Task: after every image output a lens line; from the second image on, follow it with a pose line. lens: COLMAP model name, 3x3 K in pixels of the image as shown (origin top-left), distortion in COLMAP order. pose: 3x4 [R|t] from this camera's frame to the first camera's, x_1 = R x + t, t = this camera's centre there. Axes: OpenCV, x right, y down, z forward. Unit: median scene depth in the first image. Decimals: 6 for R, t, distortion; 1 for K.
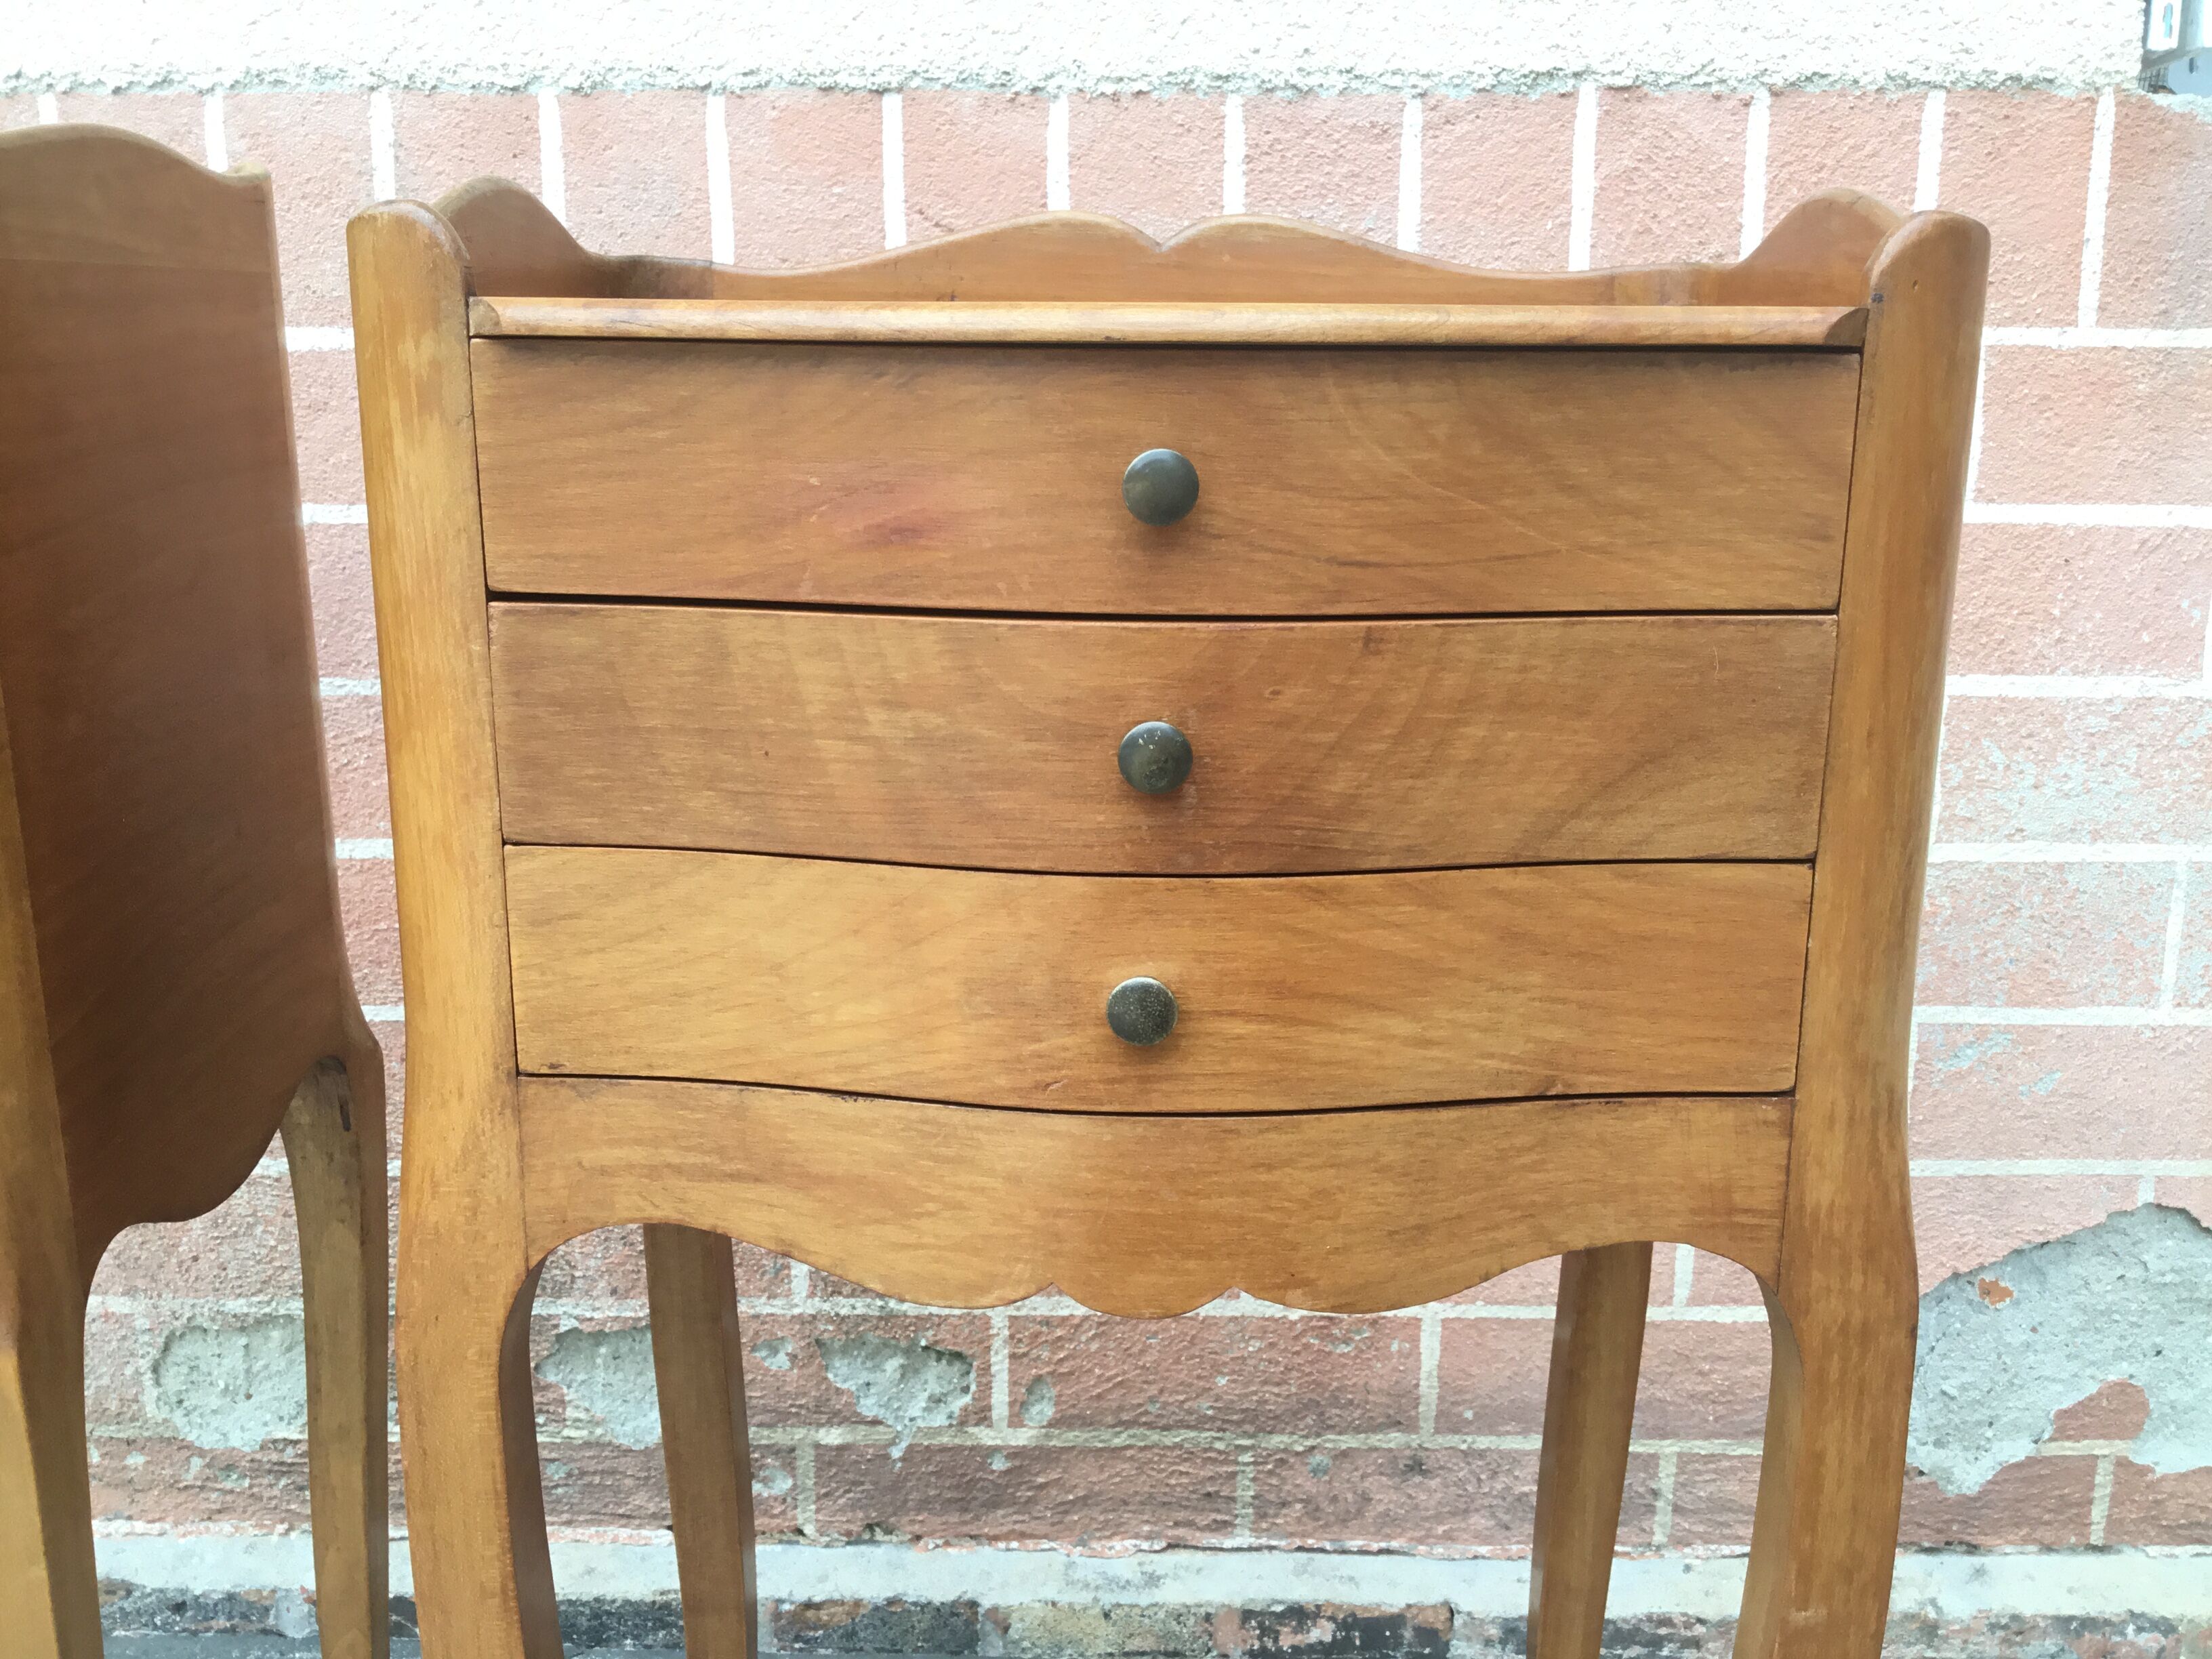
lens RADIAL K [[2038.2, 0, 1114.6], [0, 2038.2, 832.0], [0, 0, 1]] dist [0.101336, -0.177350]
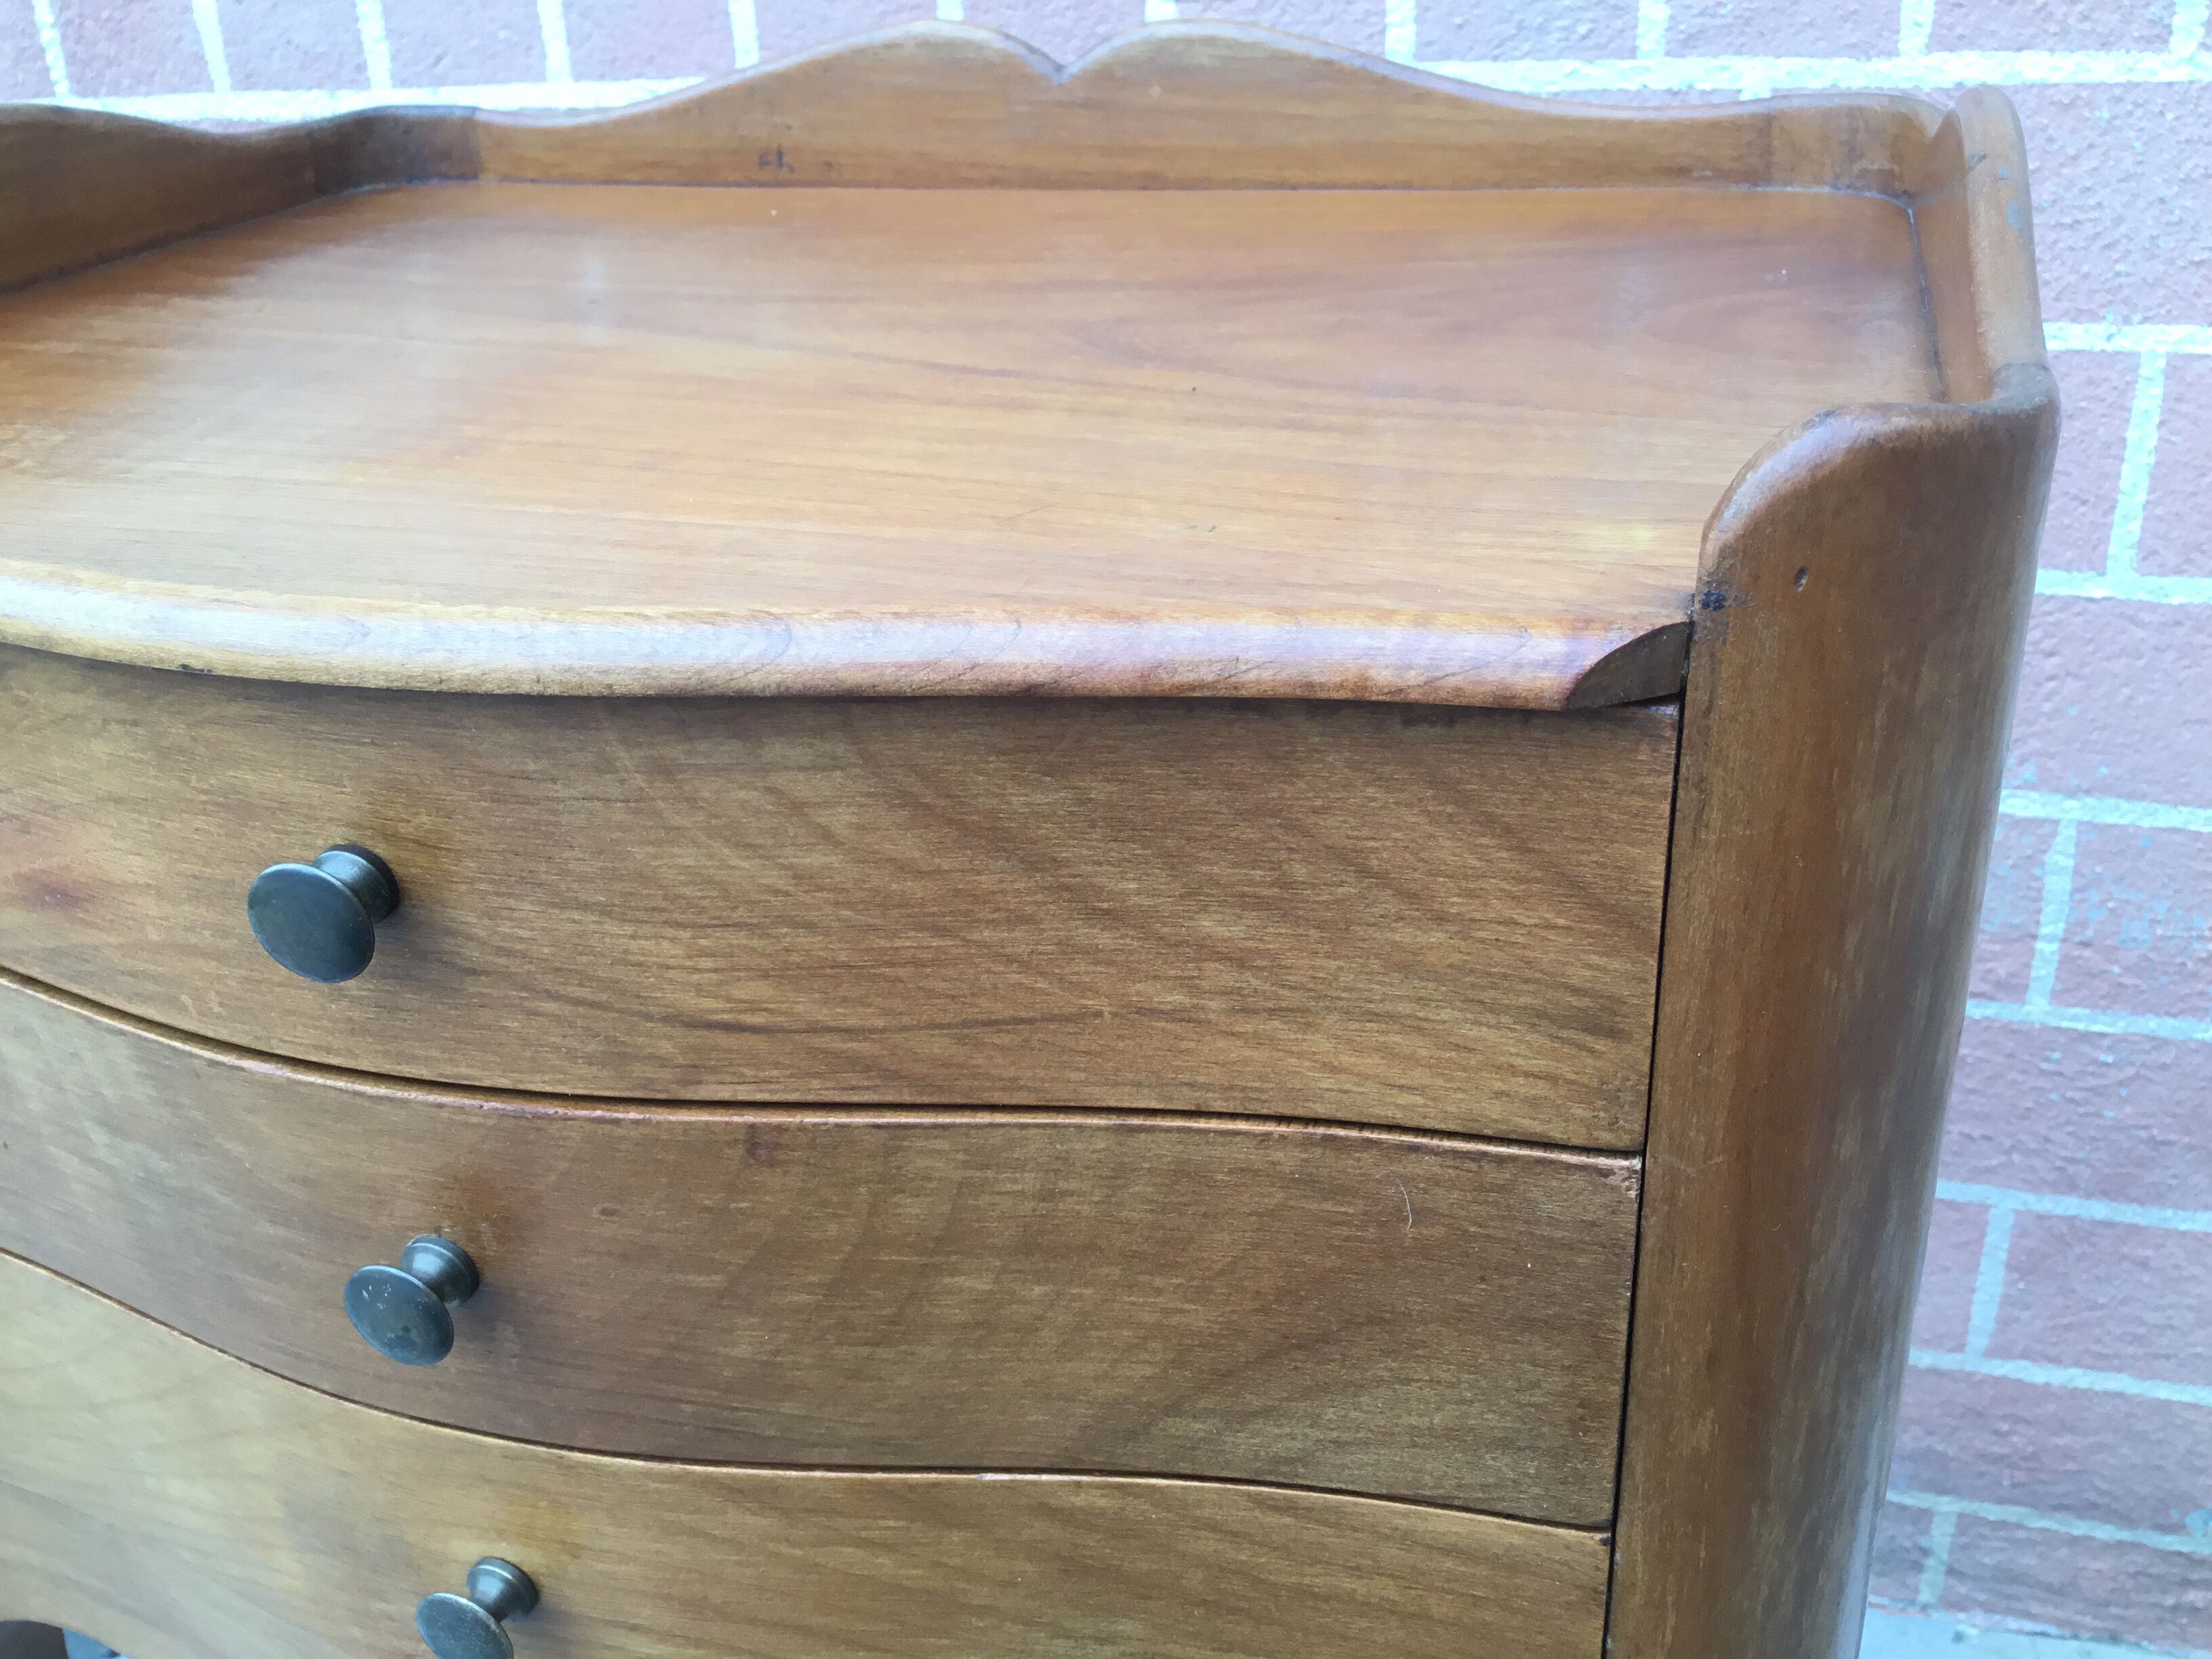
lens RADIAL K [[2038.2, 0, 1114.6], [0, 2038.2, 832.0], [0, 0, 1]] dist [0.101336, -0.177350]
pose [[0.958399, 0.078701, -0.274366, 0.213608], [-0.013227, 0.972449, 0.232742, -0.180720], [0.285124, -0.219431, 0.933035, 0.297350]]
